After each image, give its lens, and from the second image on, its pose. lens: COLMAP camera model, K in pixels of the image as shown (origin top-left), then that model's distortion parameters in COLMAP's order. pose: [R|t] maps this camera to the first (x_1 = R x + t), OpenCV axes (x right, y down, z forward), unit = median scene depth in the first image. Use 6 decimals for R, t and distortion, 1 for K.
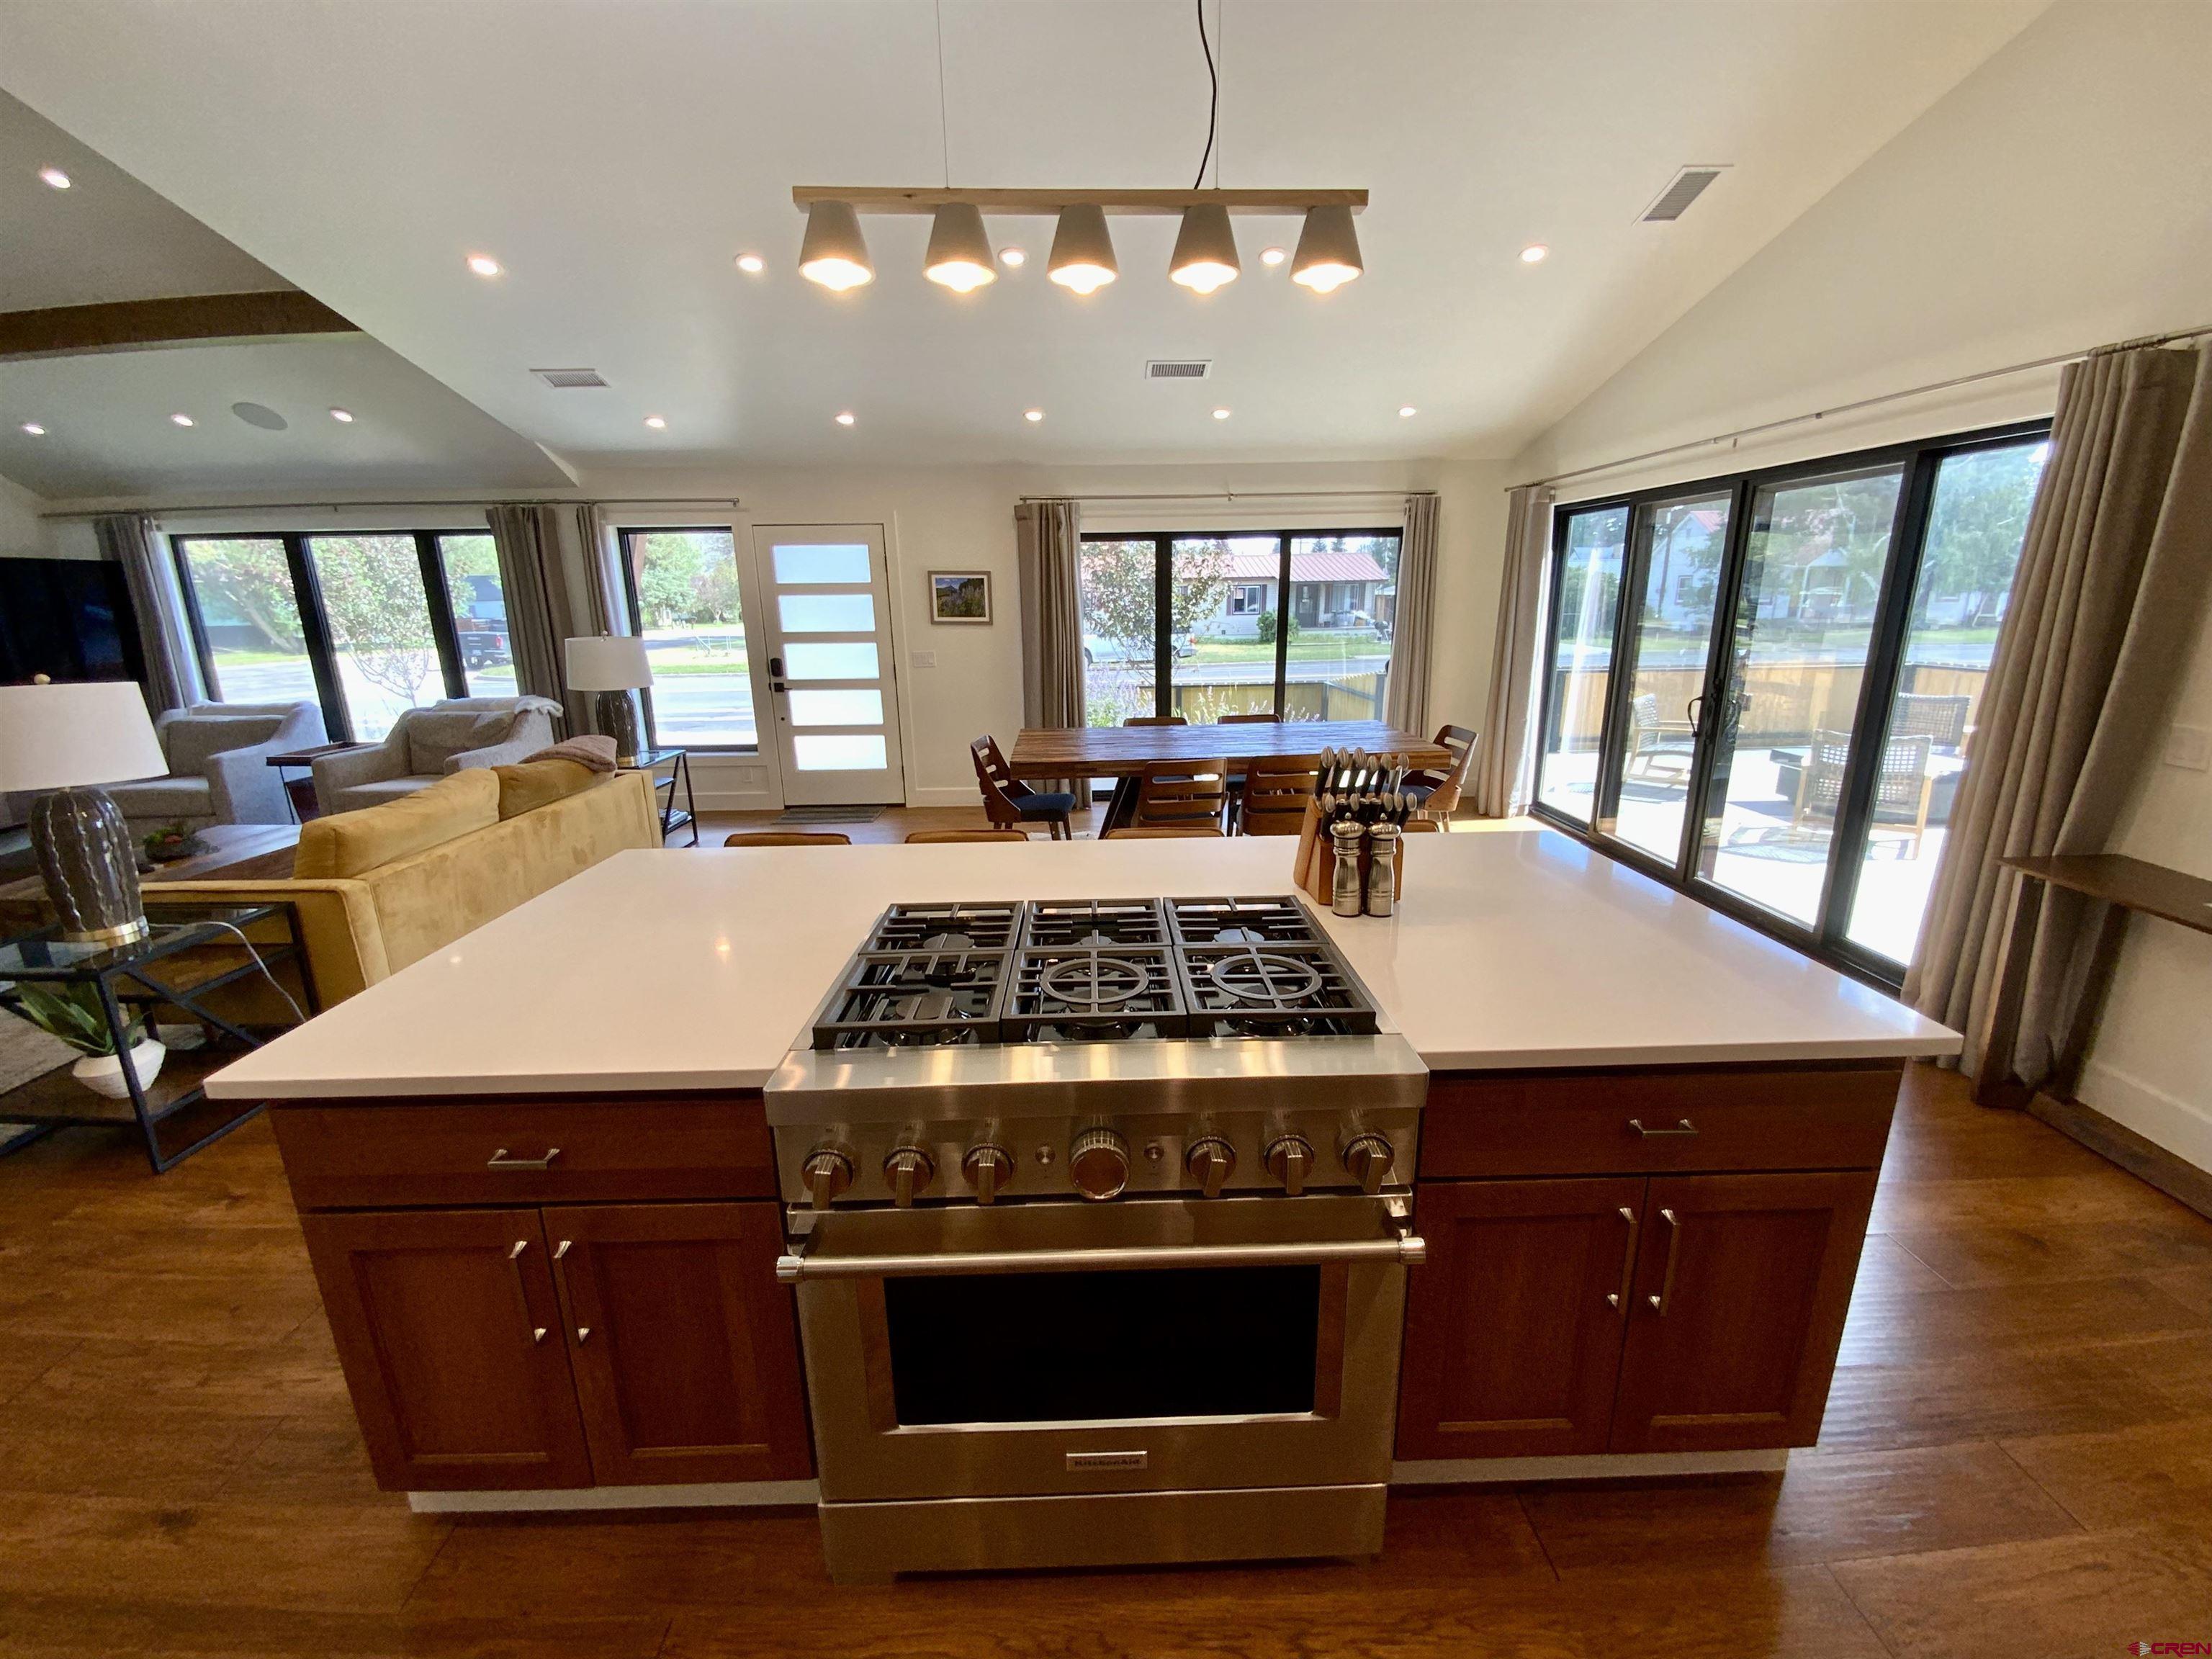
lens RADIAL K [[897.2, 0, 1104.2], [0, 897.2, 842.9], [0, 0, 1]] dist [0.013415, -0.012118]
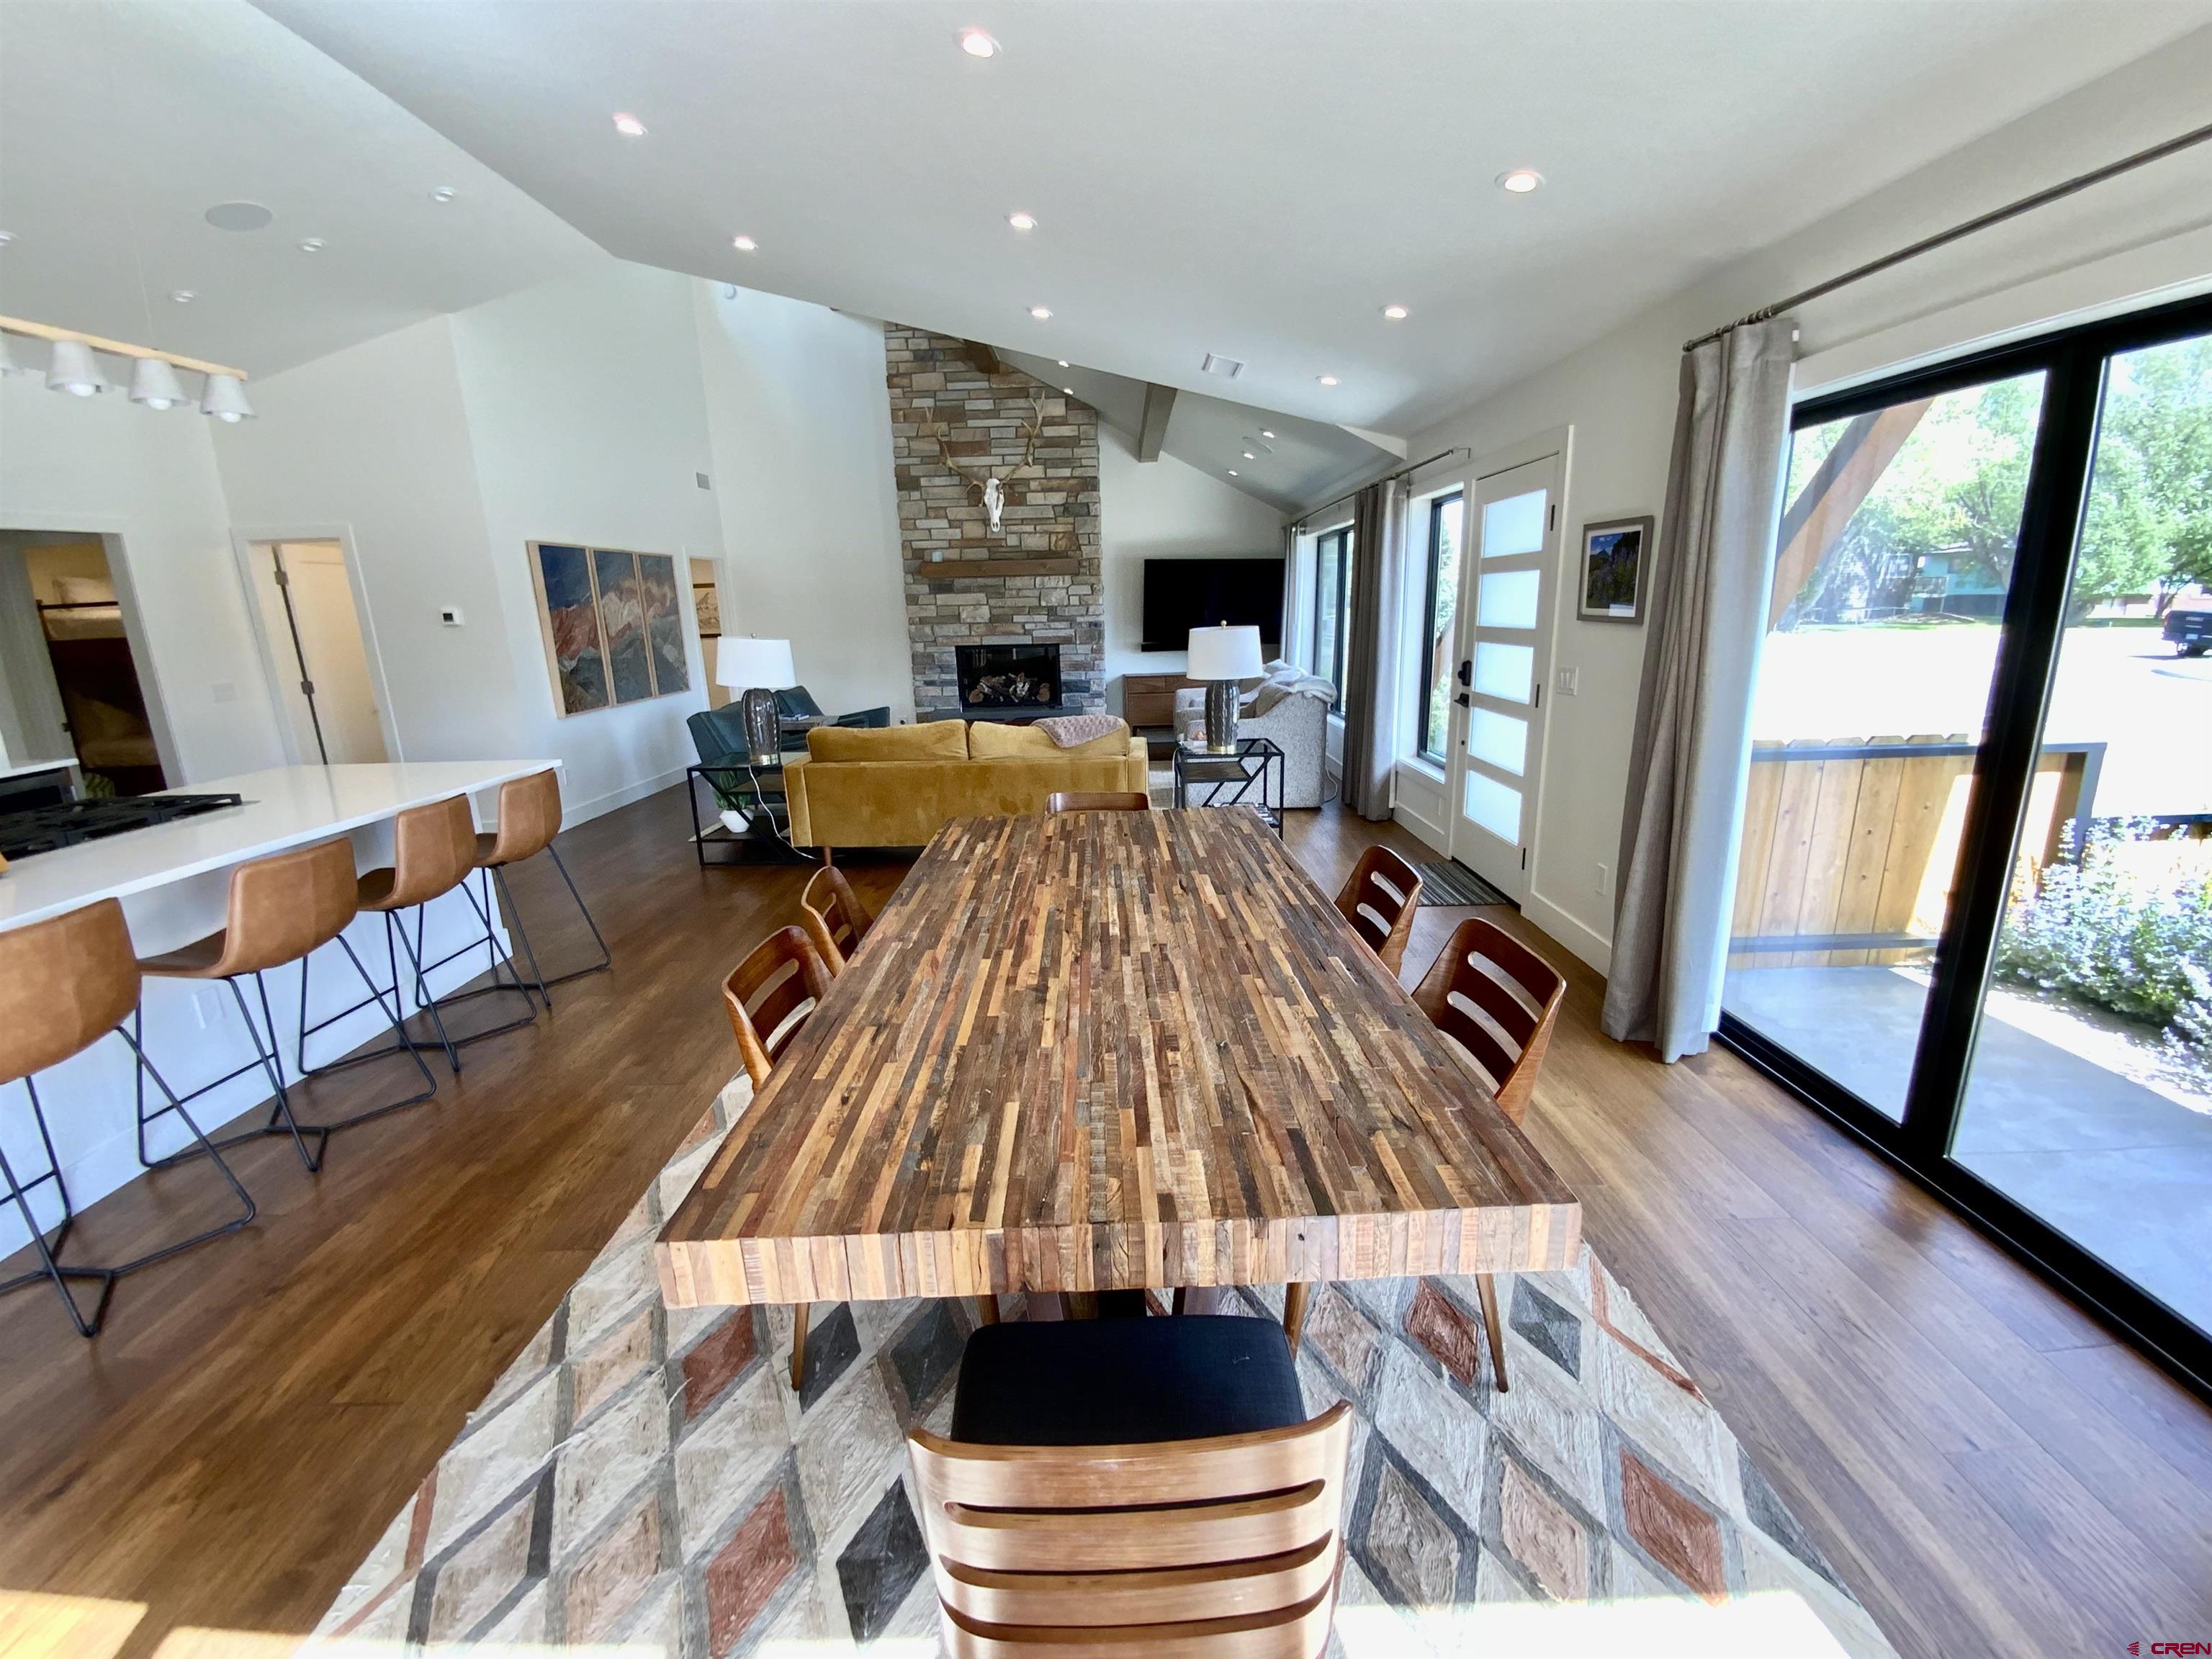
lens RADIAL K [[897.2, 0, 1108.4], [0, 897.2, 840.5], [0, 0, 1]] dist [0.013415, -0.012118]
pose [[-0.027517, 0.265478, -0.963724, 0.397324], [-0.235874, 0.935141, 0.264338, -0.196260], [0.971394, 0.234591, 0.036887, 0.733370]]
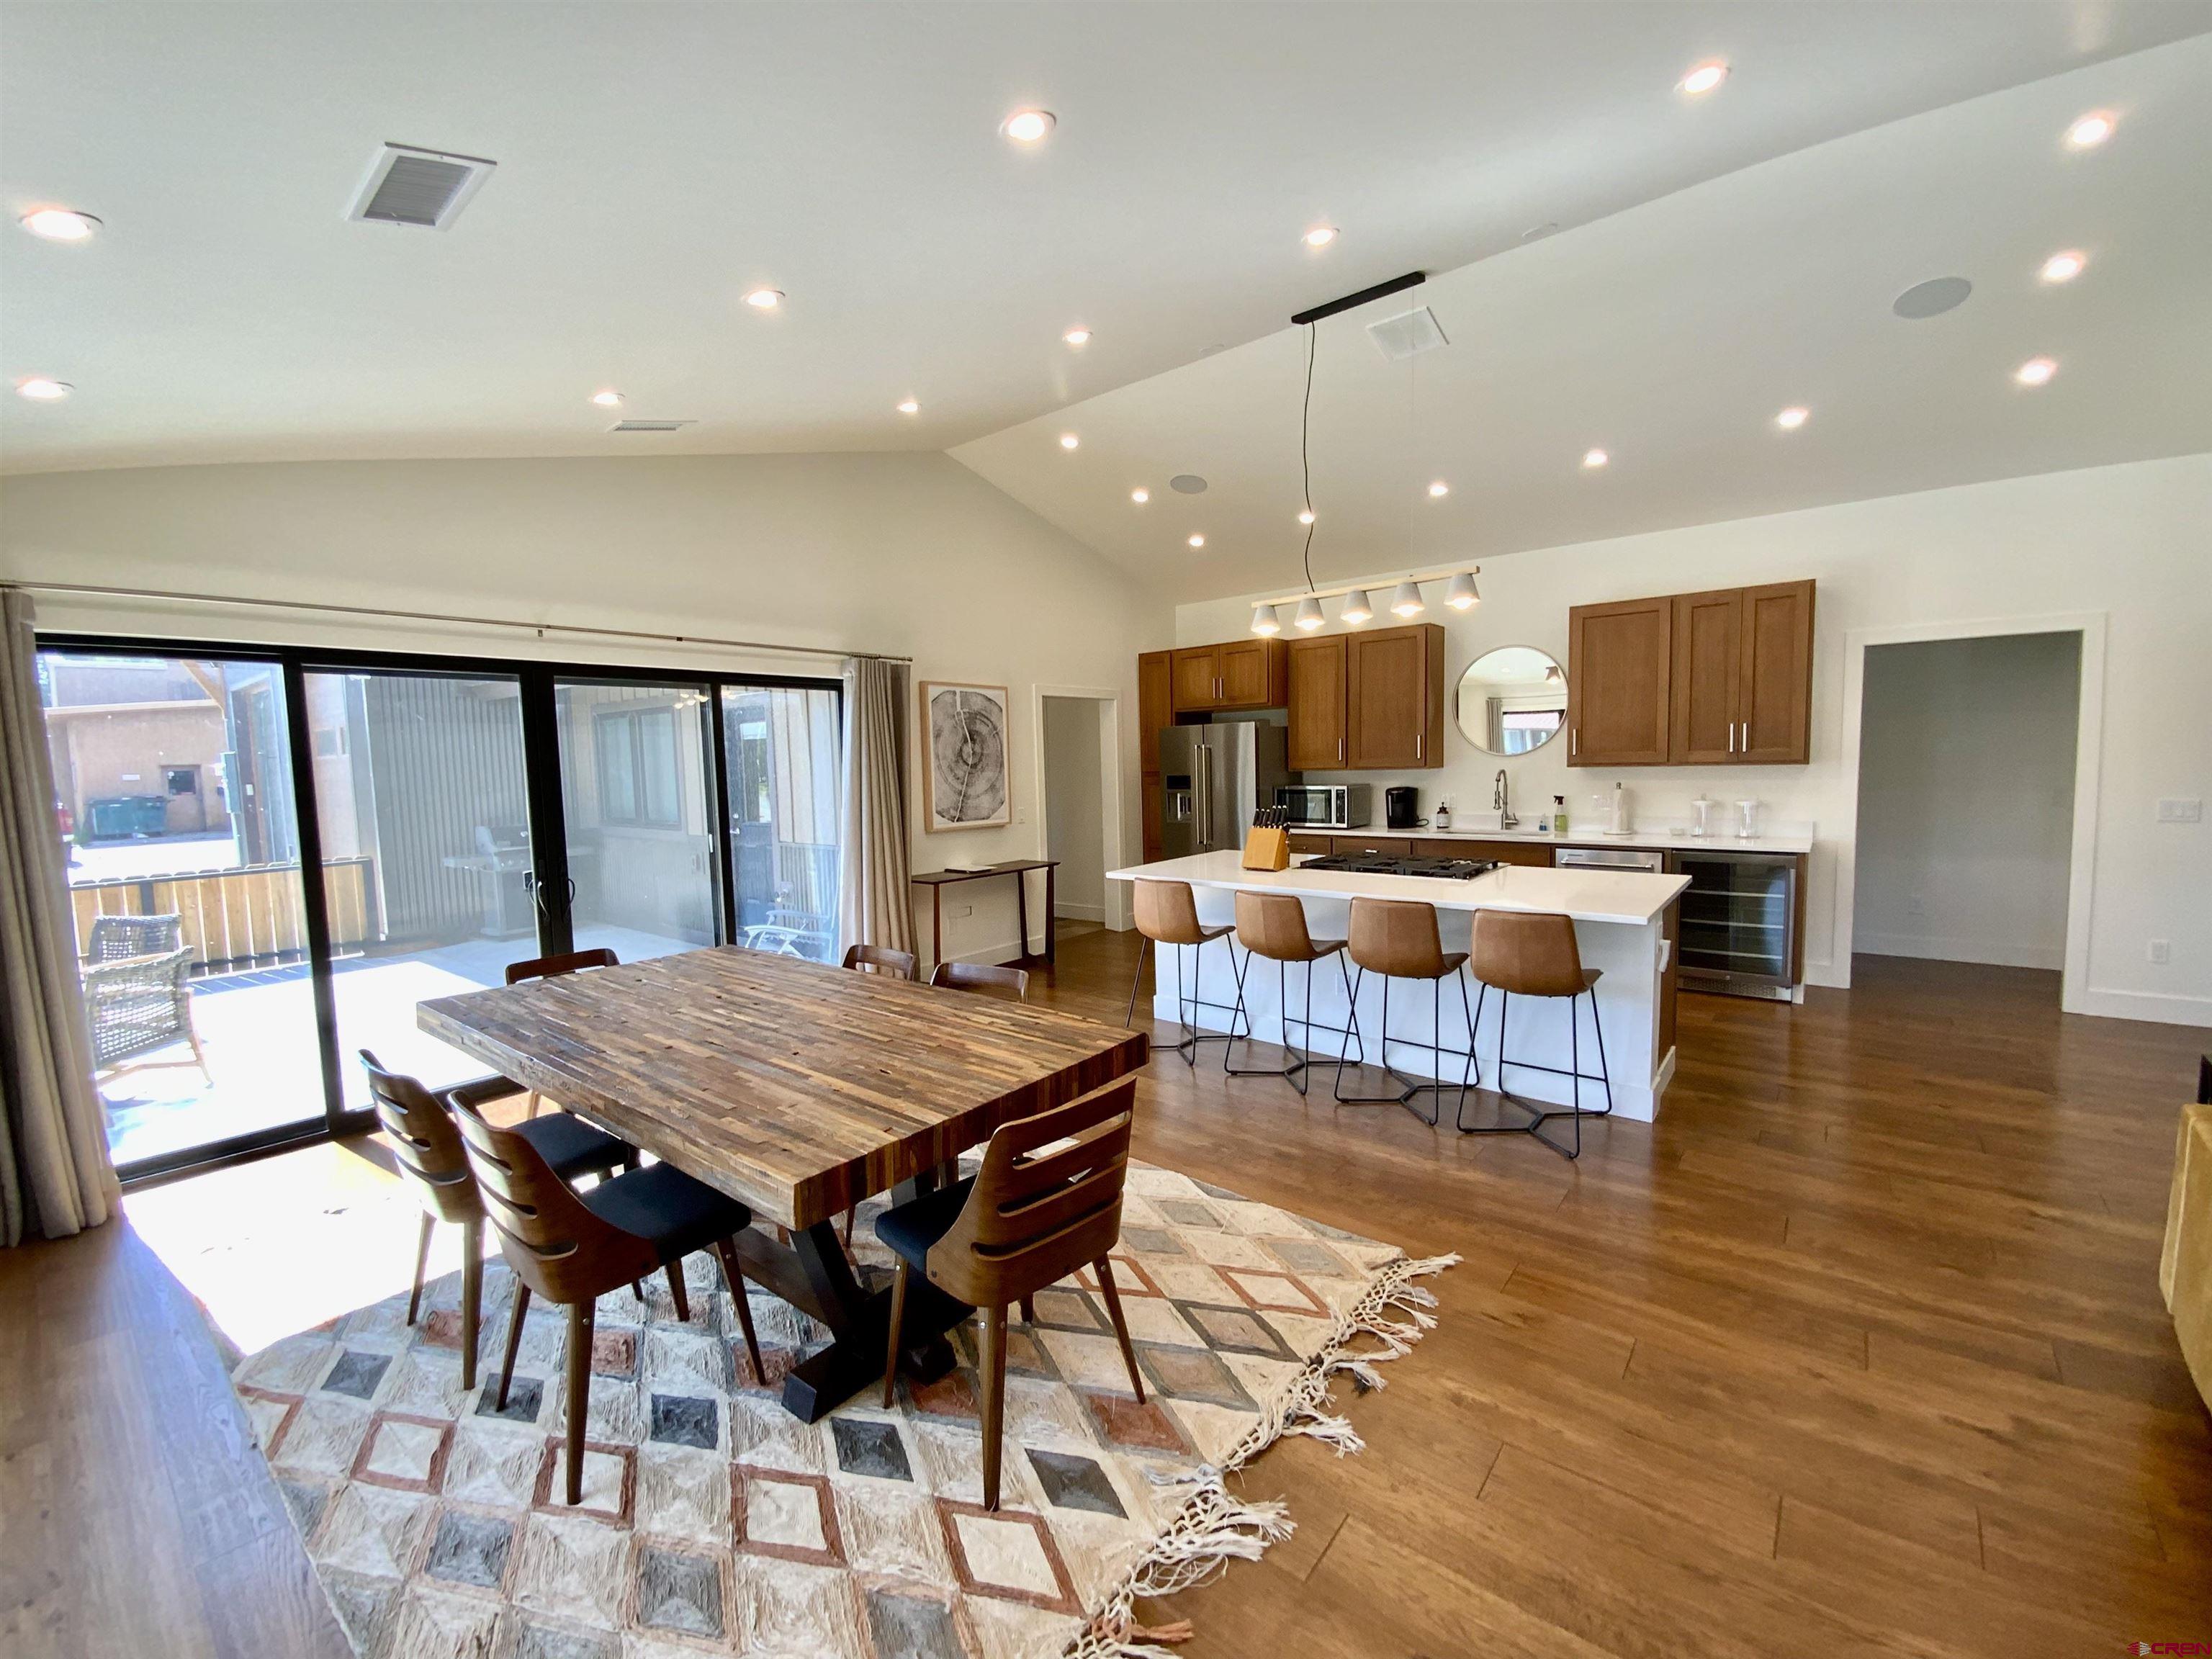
lens RADIAL K [[897.2, 0, 1111.0], [0, 897.2, 831.8], [0, 0, 1]] dist [0.013415, -0.012118]
pose [[-0.757899, -0.023949, 0.651932, -0.299758], [0.204327, 0.940331, 0.272082, -0.242077], [-0.619548, 0.339418, -0.707782, 0.909486]]
